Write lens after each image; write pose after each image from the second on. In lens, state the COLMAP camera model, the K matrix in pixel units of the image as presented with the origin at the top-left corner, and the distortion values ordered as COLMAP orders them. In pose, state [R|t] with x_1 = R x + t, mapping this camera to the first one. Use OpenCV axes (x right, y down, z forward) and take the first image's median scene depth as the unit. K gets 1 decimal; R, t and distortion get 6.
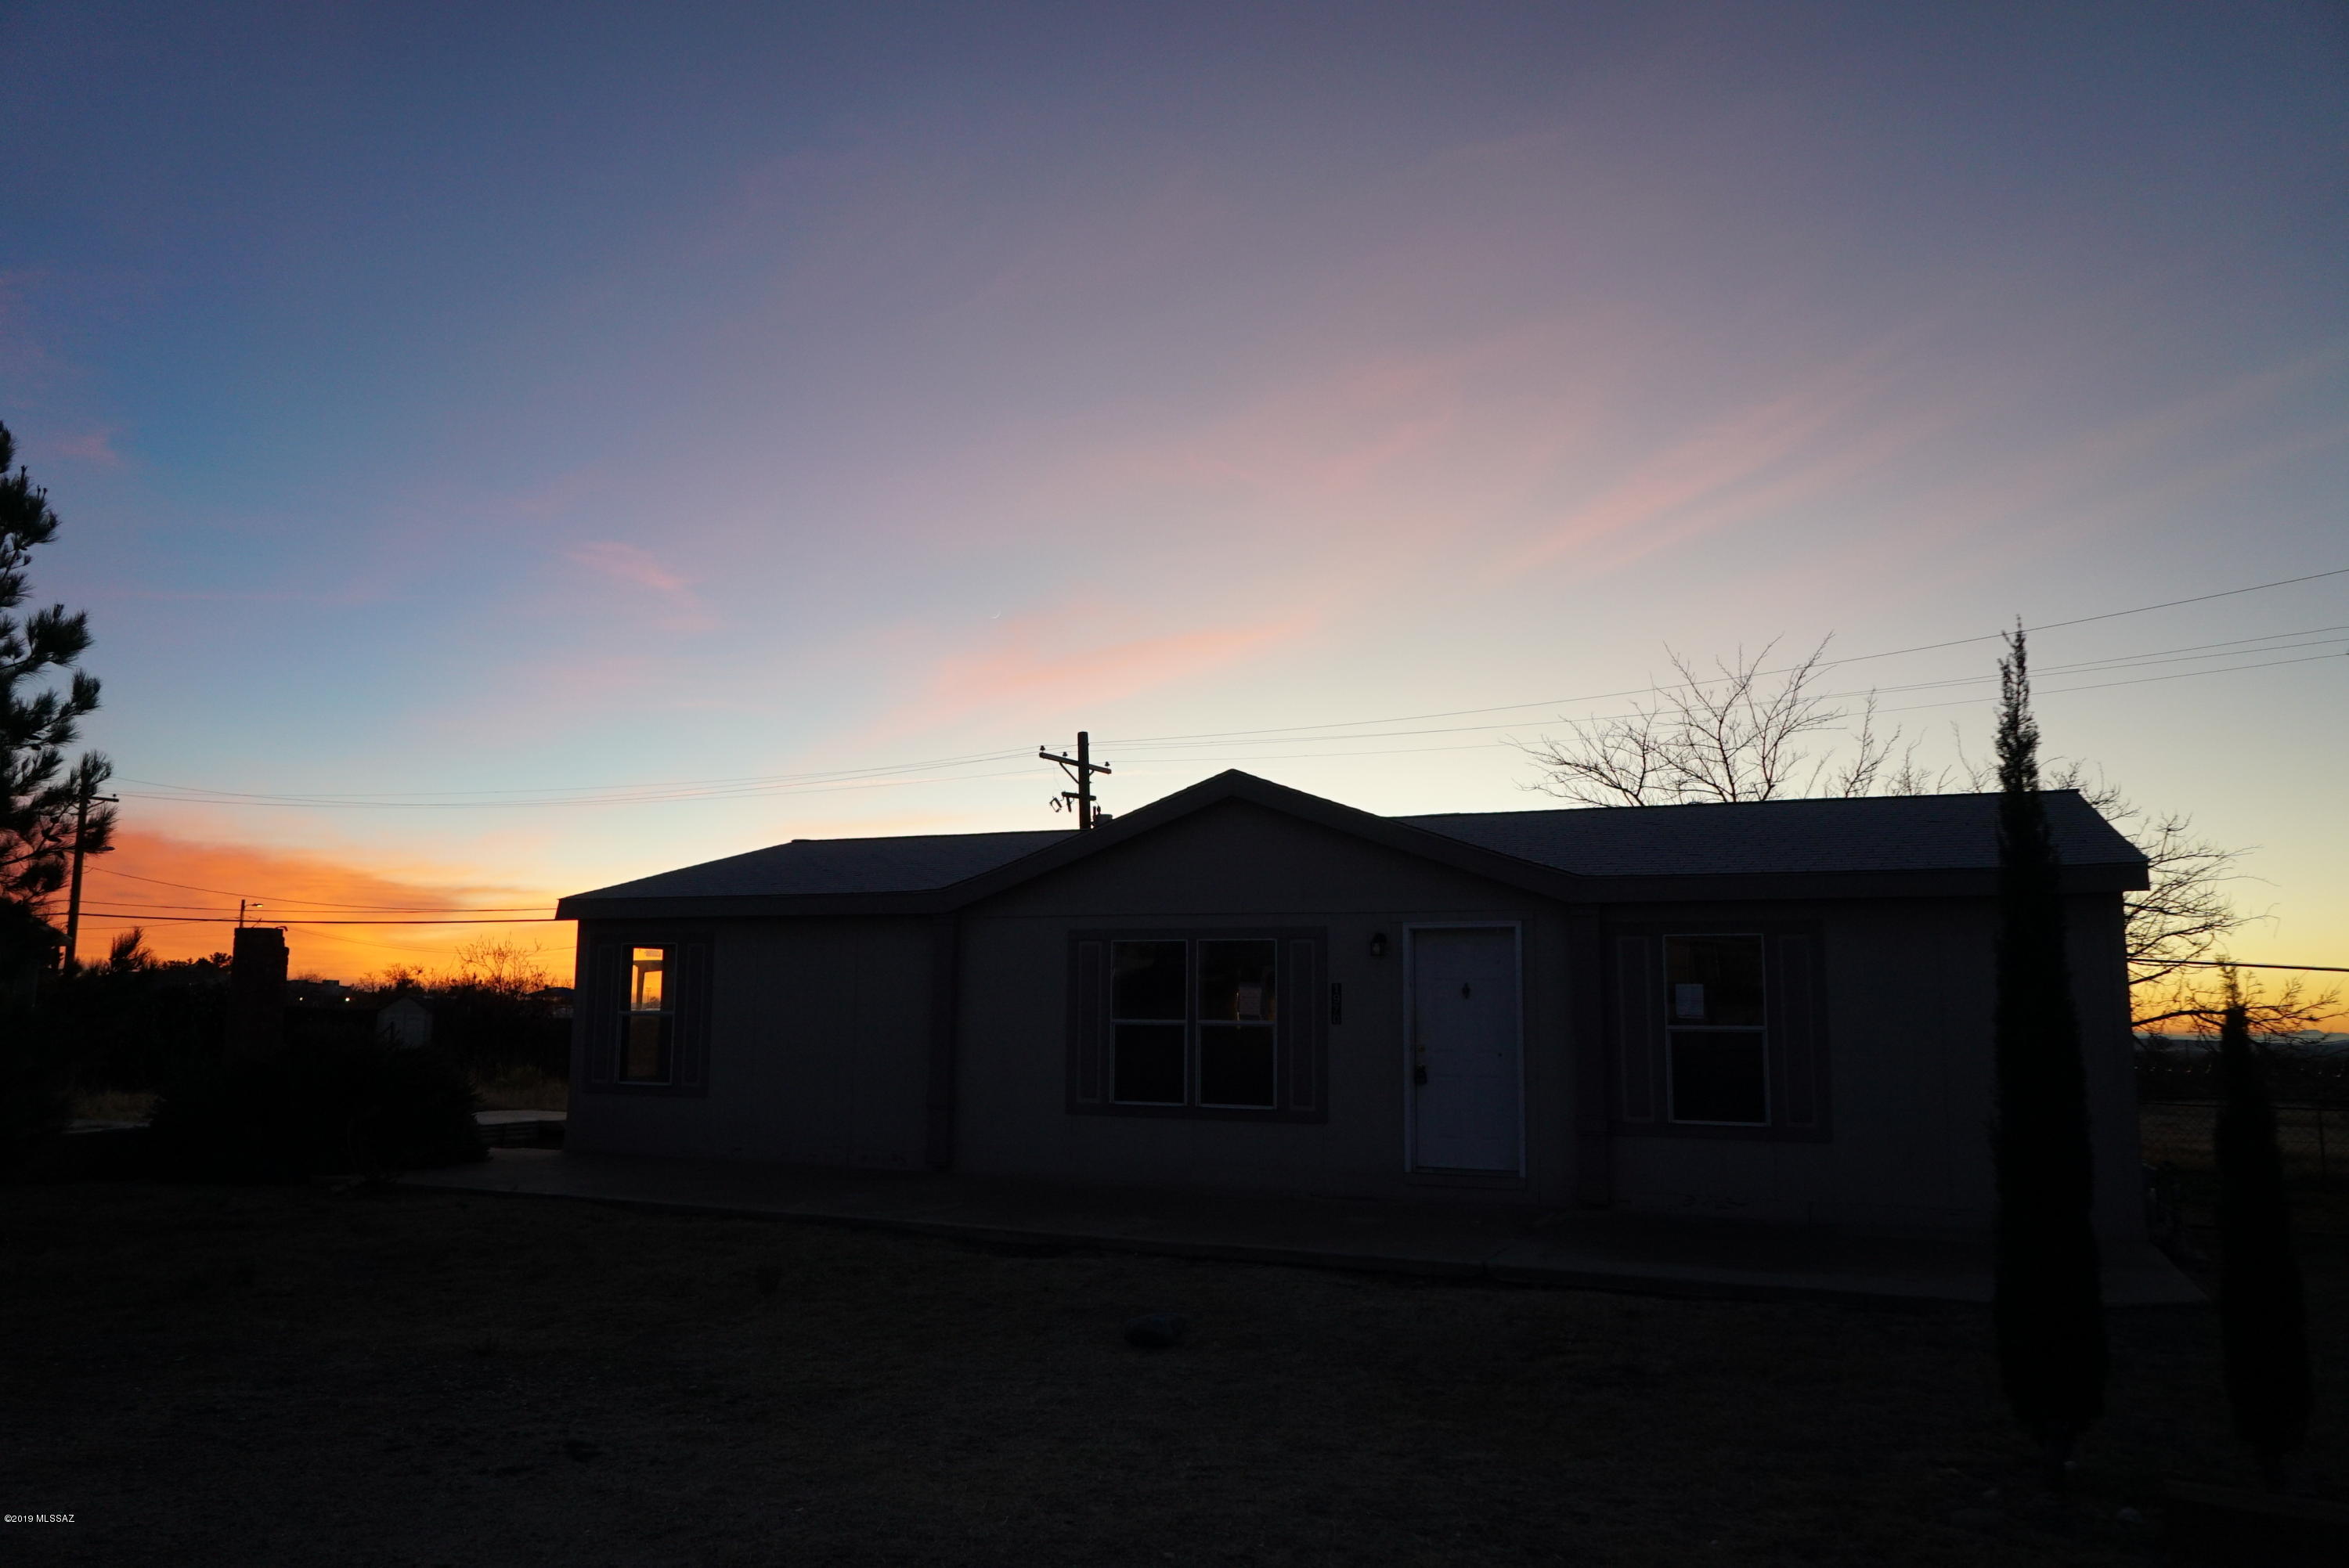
lens RADIAL K [[1628.2, 0, 1174.5], [0, 1628.2, 784.0], [0, 0, 1]] dist [0.053594, 0.000816]
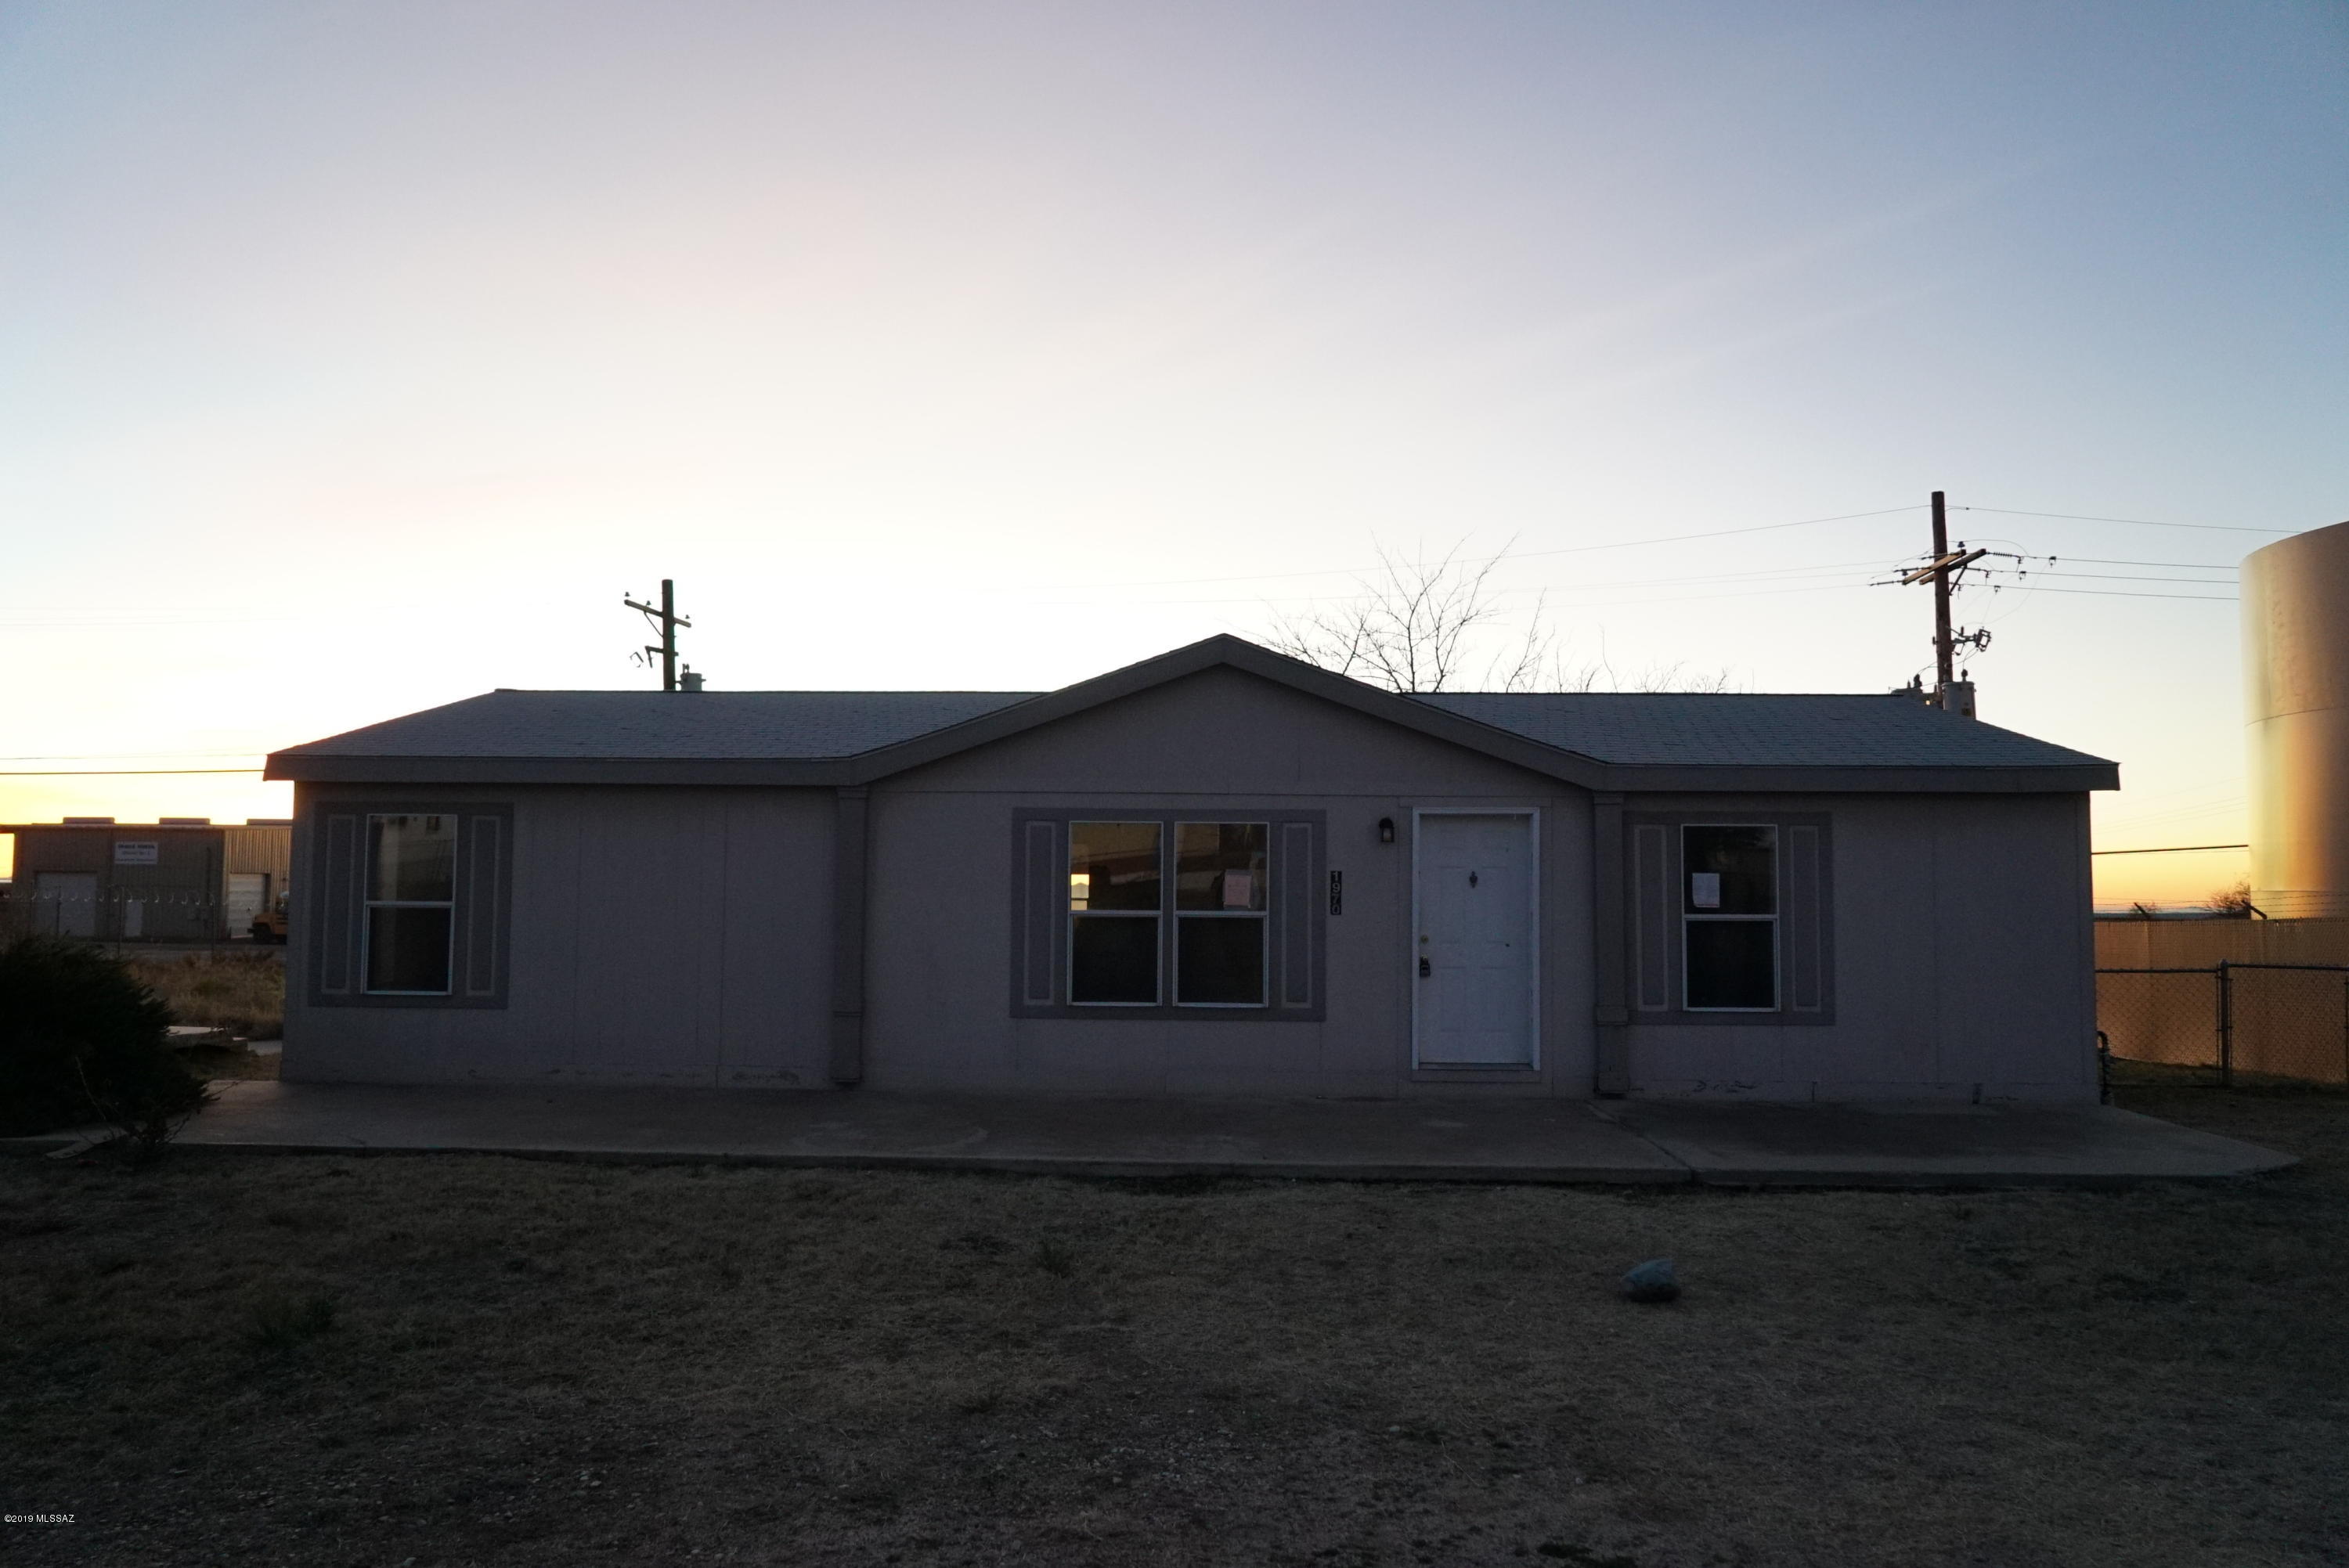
lens RADIAL K [[1620.2, 0, 1174.5], [0, 1620.2, 784.0], [0, 0, 1]] dist [0.034694, 0.003147]
pose [[0.930512, 0.021845, 0.365610, -0.315324], [-0.049859, 0.996482, 0.067357, 0.015081], [-0.362852, -0.080905, 0.928328, 0.178409]]
